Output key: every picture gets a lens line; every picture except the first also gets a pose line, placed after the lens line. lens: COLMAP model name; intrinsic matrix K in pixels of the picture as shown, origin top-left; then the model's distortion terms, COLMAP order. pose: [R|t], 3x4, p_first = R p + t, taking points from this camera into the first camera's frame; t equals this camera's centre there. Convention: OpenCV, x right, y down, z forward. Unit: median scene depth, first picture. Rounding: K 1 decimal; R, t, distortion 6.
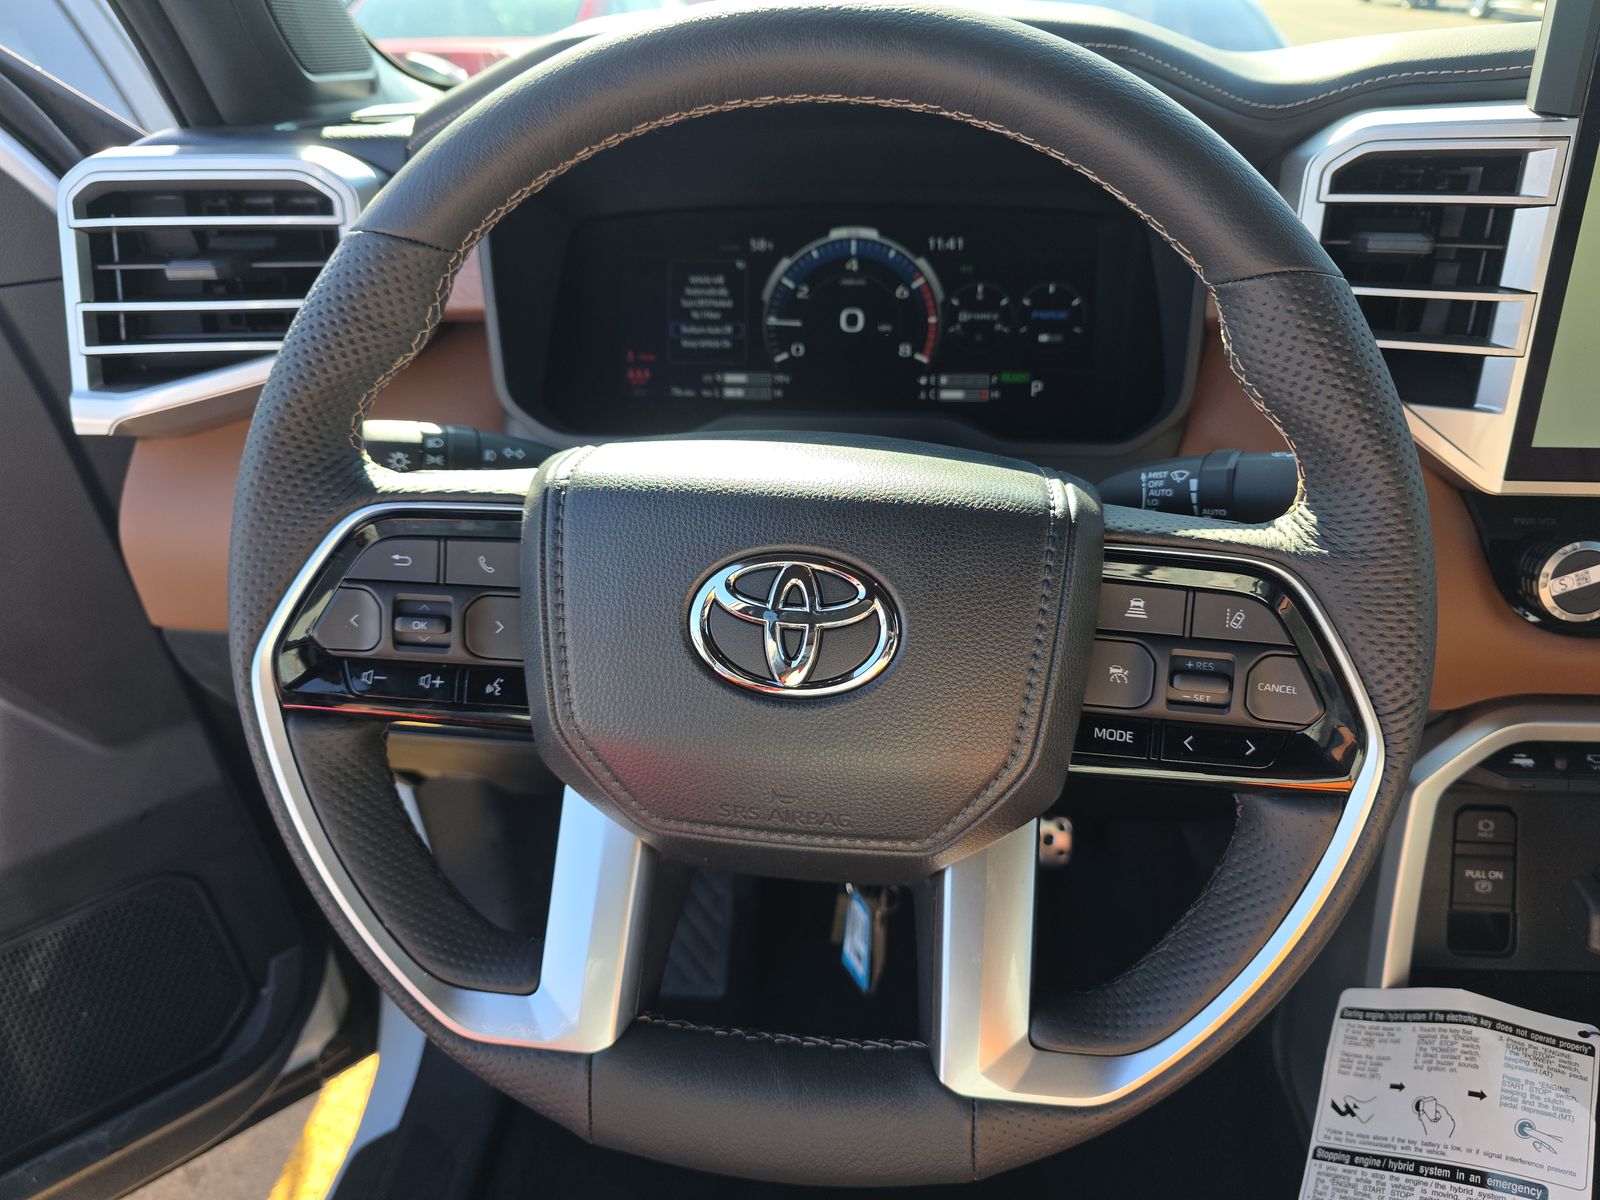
lens RADIAL K [[1111.3, 0, 800.0], [0, 1111.3, 600.0], [0, 0, 1]] dist [-0.006052, -0.004393]
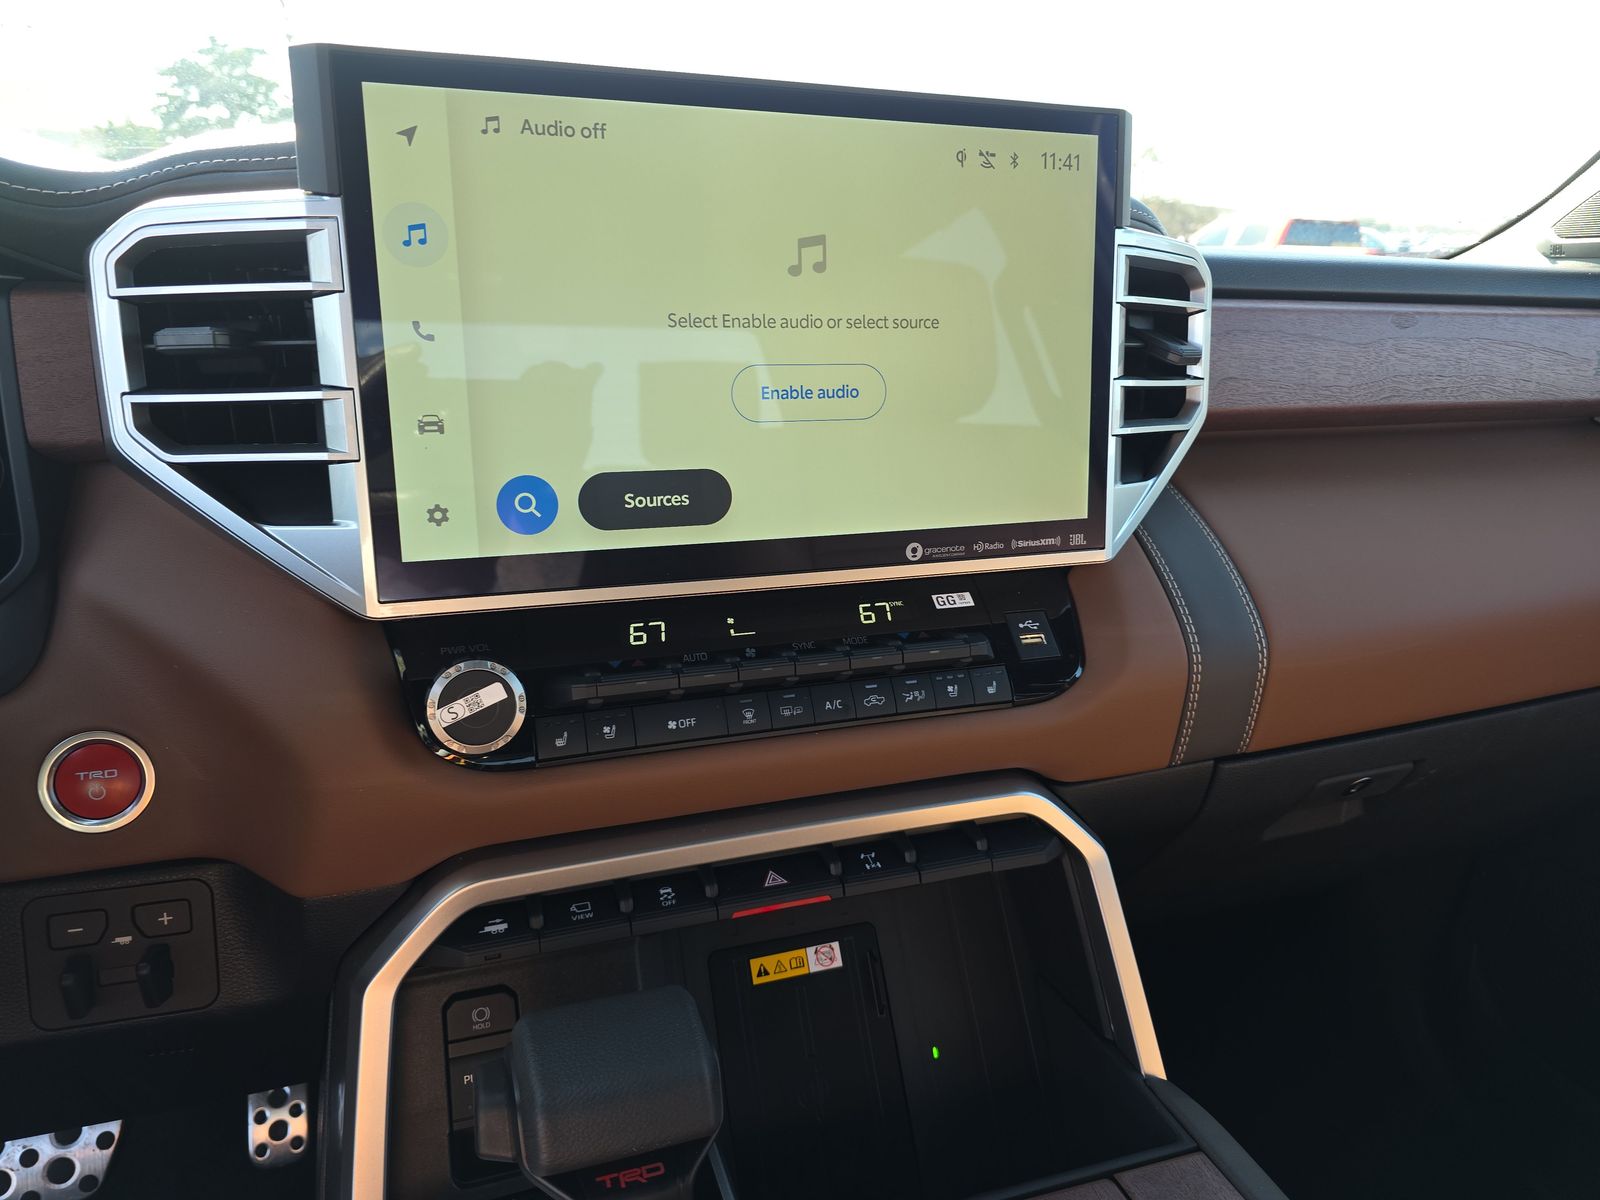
lens RADIAL K [[1111.3, 0, 800.0], [0, 1111.3, 600.0], [0, 0, 1]] dist [-0.006052, -0.004393]
pose [[0.901550, -0.087389, 0.423758, 0.569764], [0.170406, 0.971949, -0.162103, 0.085972], [-0.397705, 0.218355, 0.891152, 0.102675]]
